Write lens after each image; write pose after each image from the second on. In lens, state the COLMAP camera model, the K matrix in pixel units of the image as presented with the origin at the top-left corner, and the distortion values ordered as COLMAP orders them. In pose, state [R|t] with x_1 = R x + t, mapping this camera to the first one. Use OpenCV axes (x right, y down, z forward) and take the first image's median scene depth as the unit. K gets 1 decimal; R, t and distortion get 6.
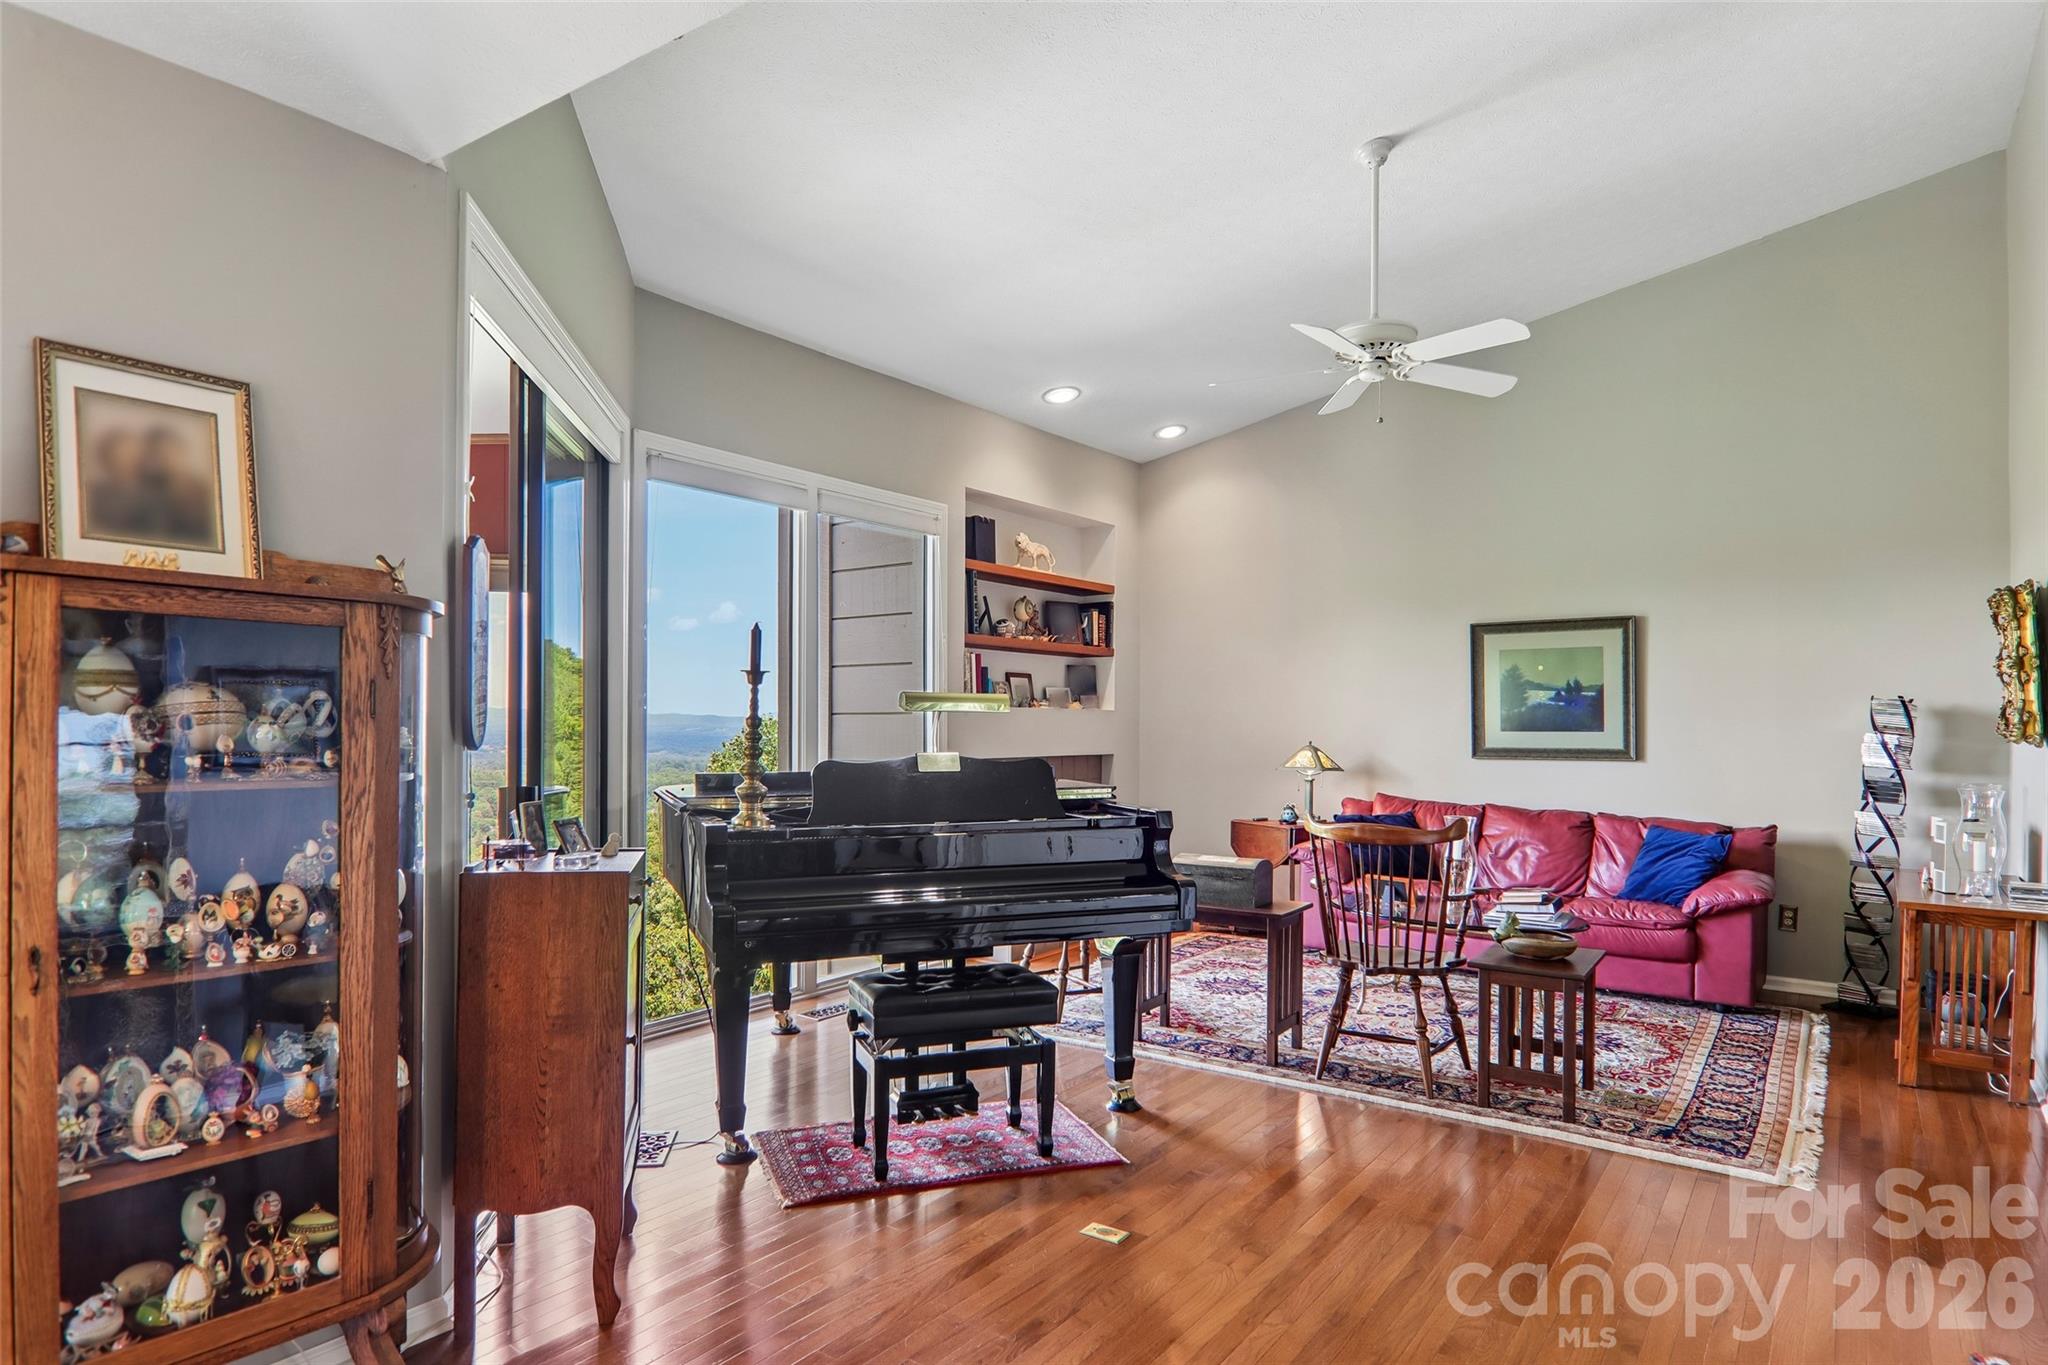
lens RADIAL K [[1149.7, 0, 1022.5], [0, 1149.7, 701.5], [0, 0, 1]] dist [0.001233, -0.017970]
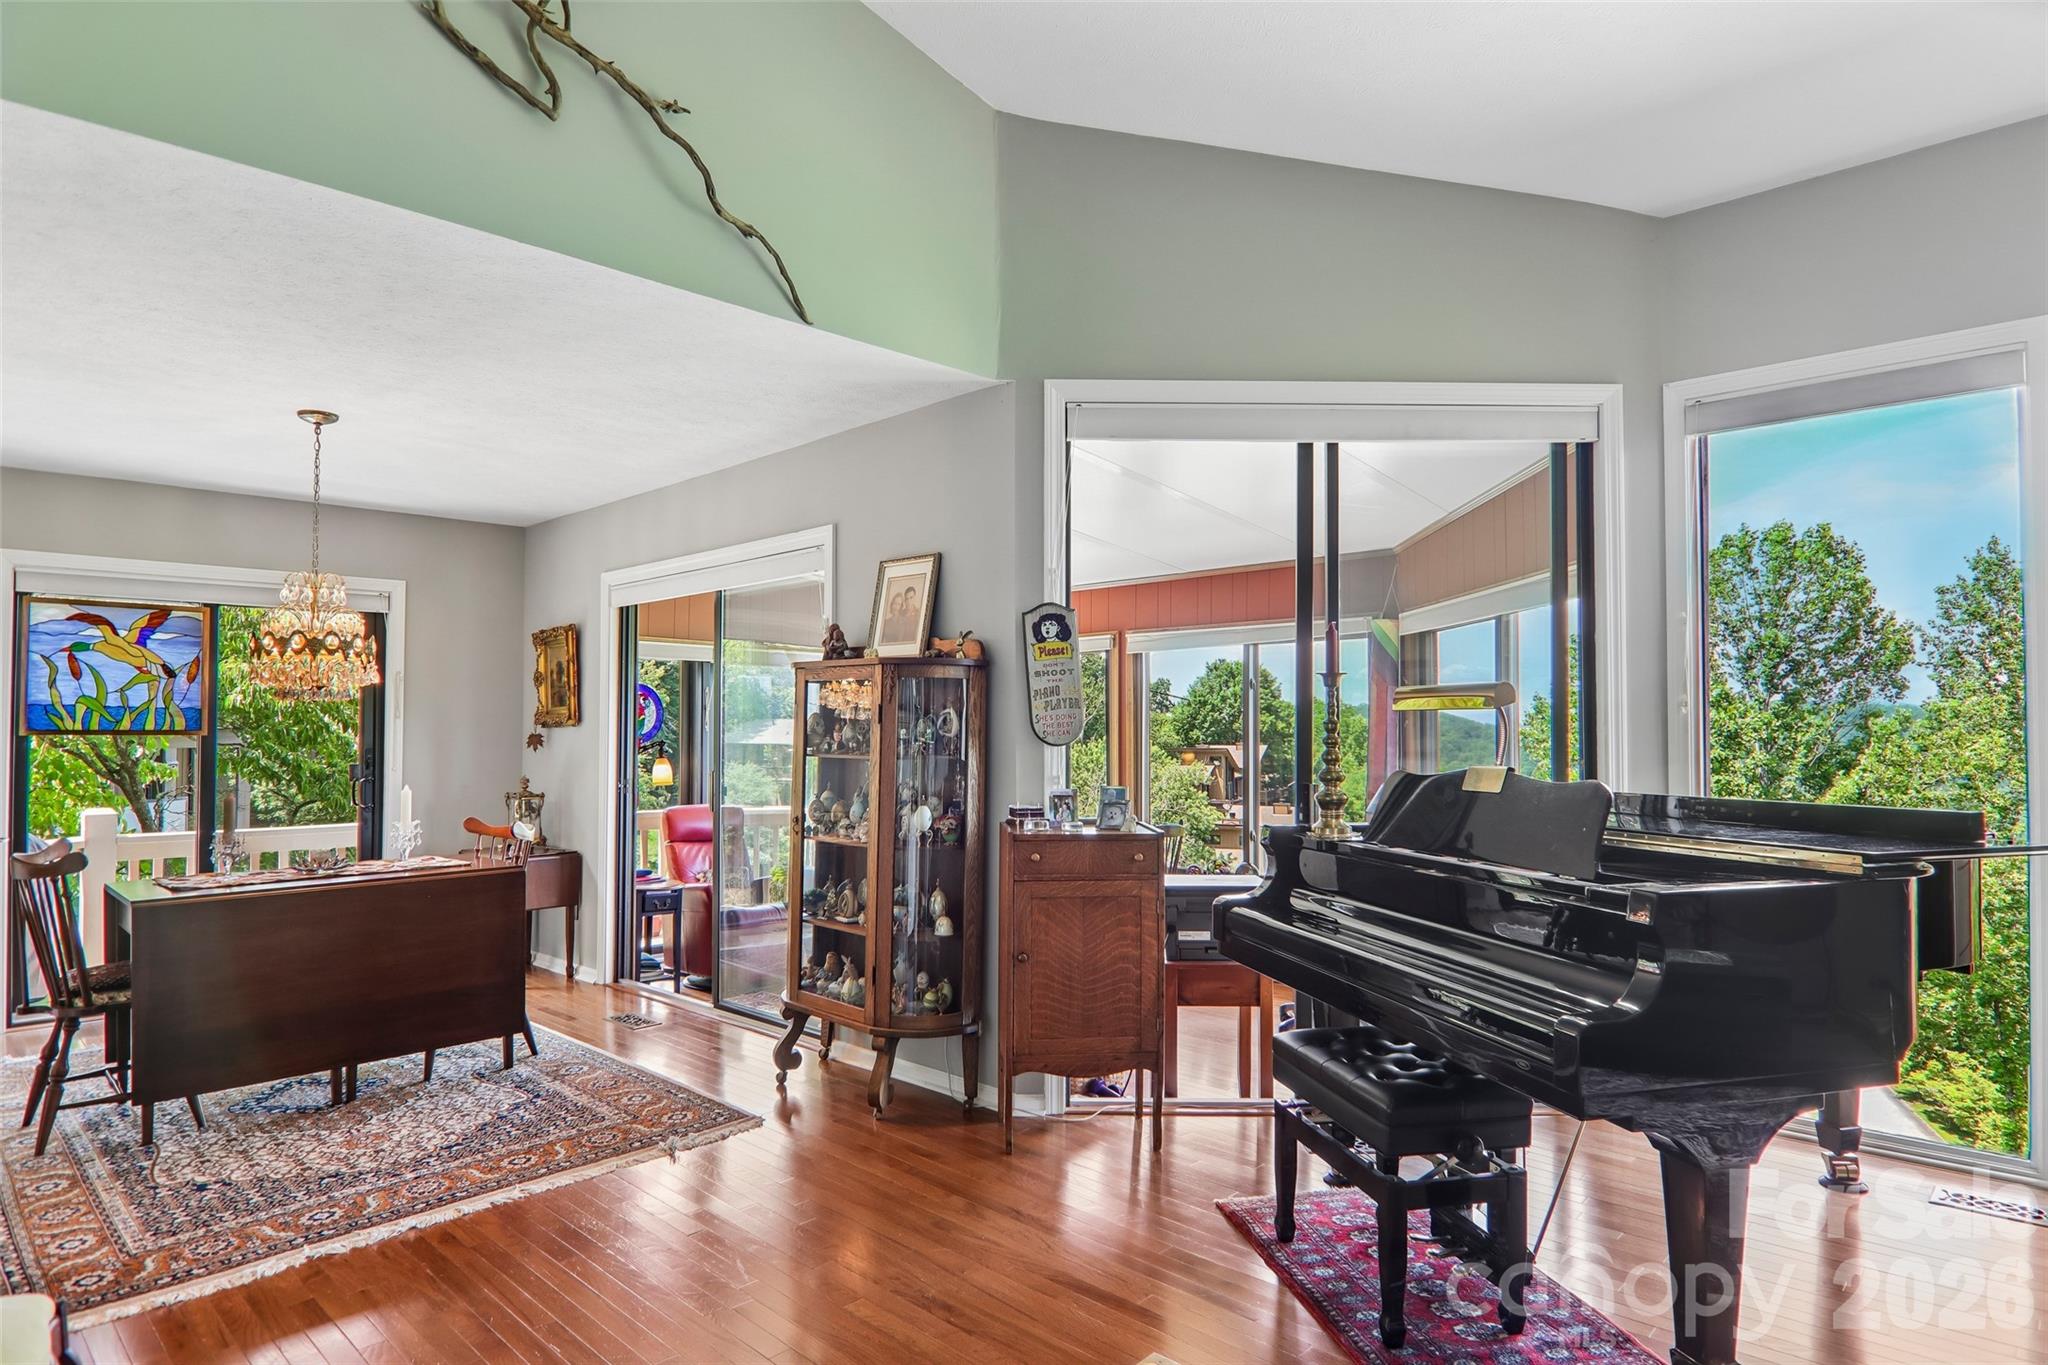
lens RADIAL K [[1131.7, 0, 1035.3], [0, 1131.7, 706.1], [0, 0, 1]] dist [0.005299, -0.018563]
pose [[-0.138166, -0.027771, -0.990020, 0.531430], [0.012835, 0.999473, -0.029827, 0.018933], [0.990326, -0.016828, -0.137736, 0.627285]]
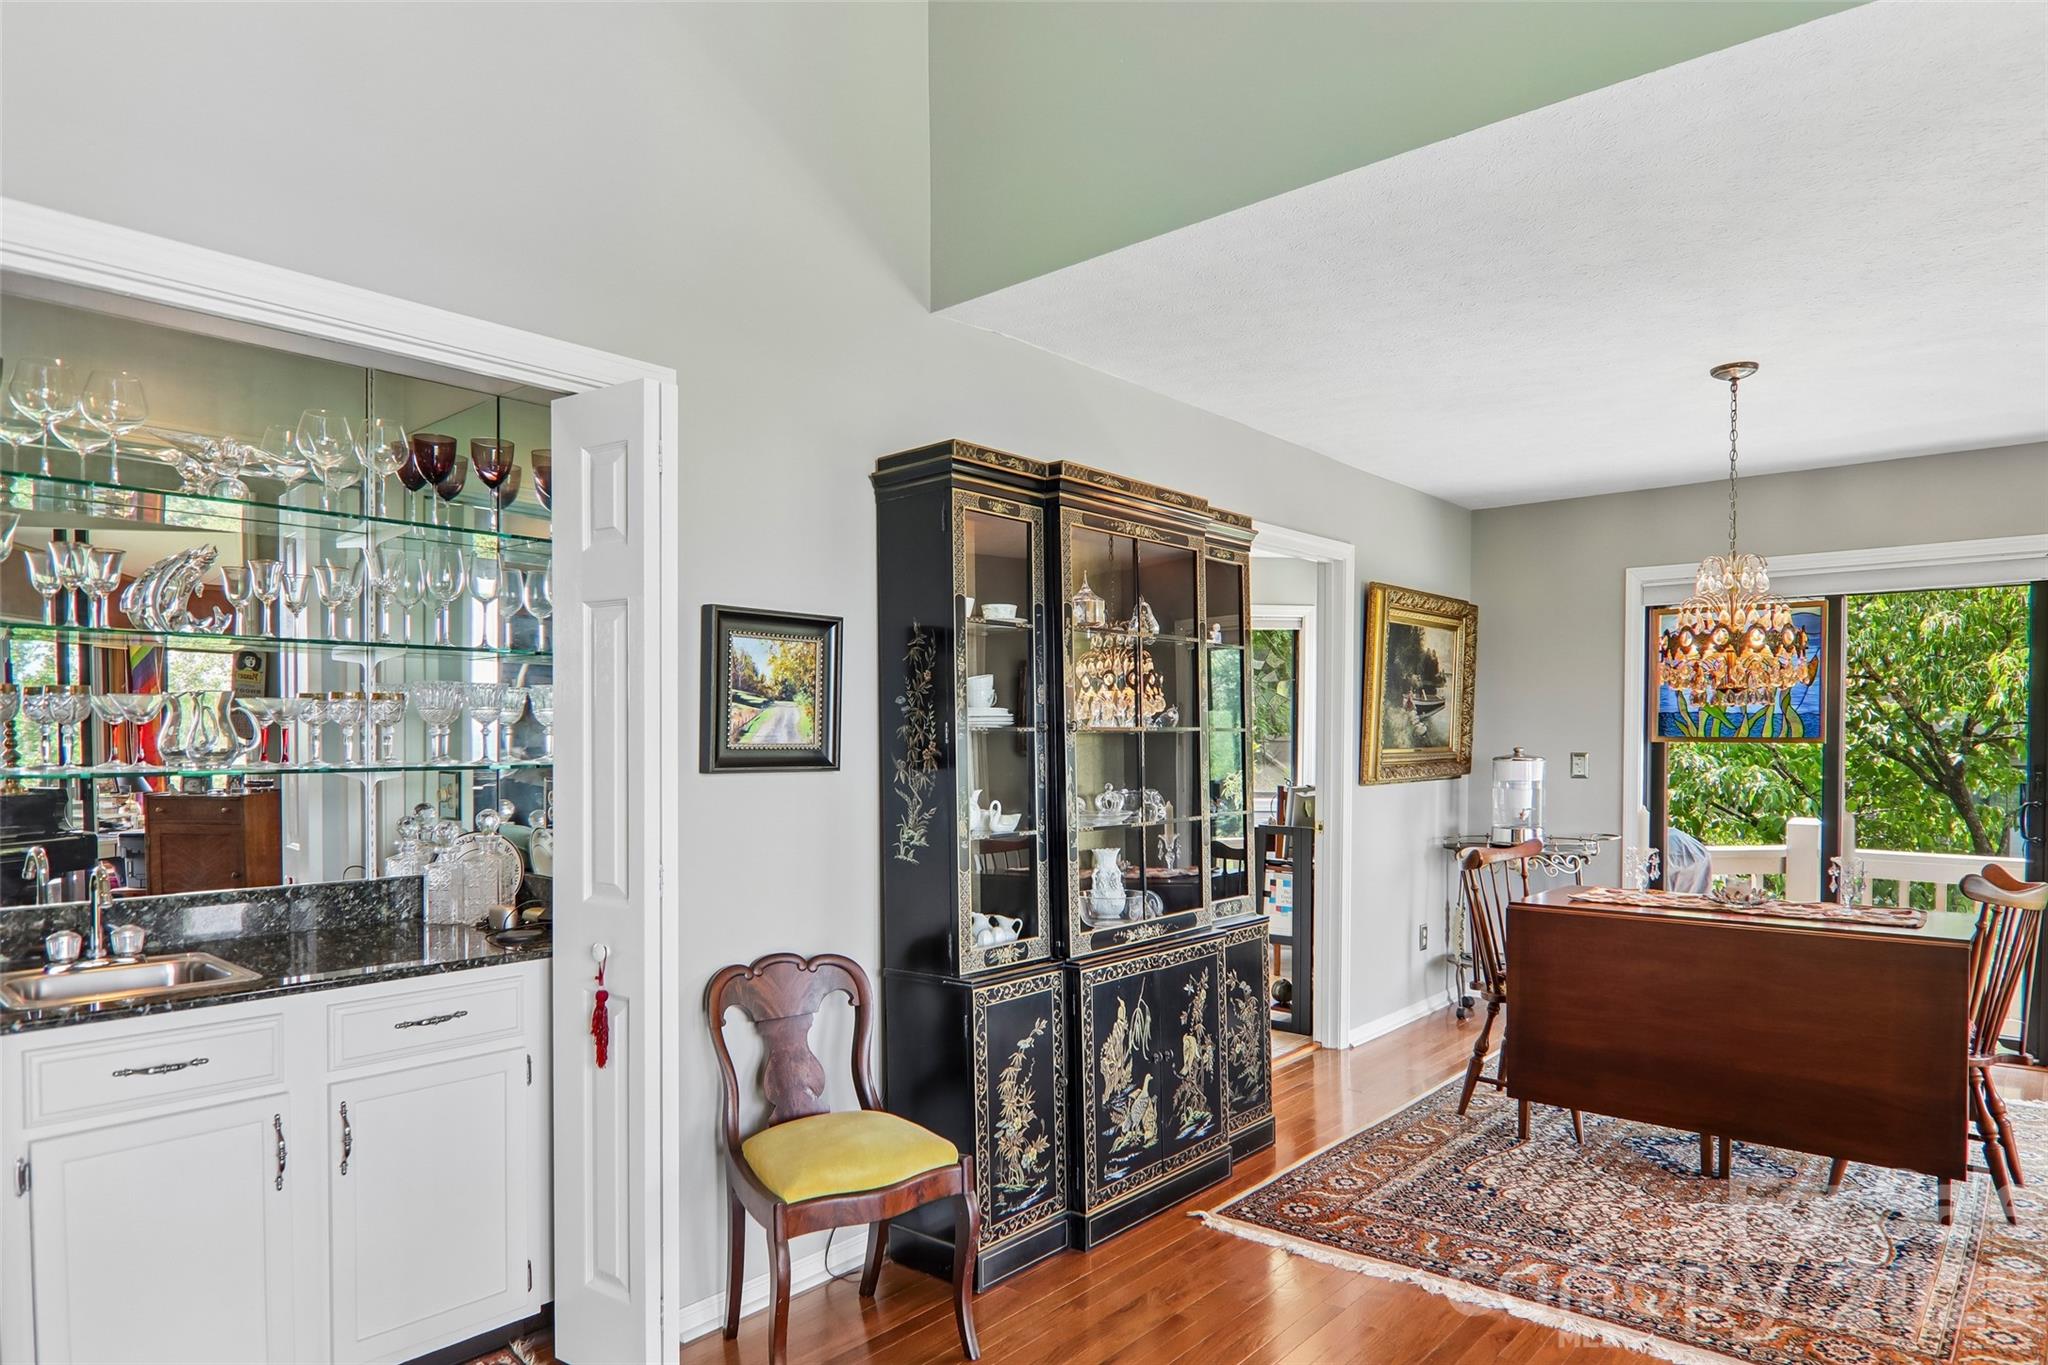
lens RADIAL K [[1228.2, 0, 1025.3], [0, 1228.2, 749.3], [0, 0, 1]] dist [0.001951, -0.027315]
pose [[-0.995606, -0.010863, 0.093006, 0.140860], [-0.010648, 0.999939, 0.002804, 0.013477], [-0.093031, 0.001801, -0.995662, 0.804251]]
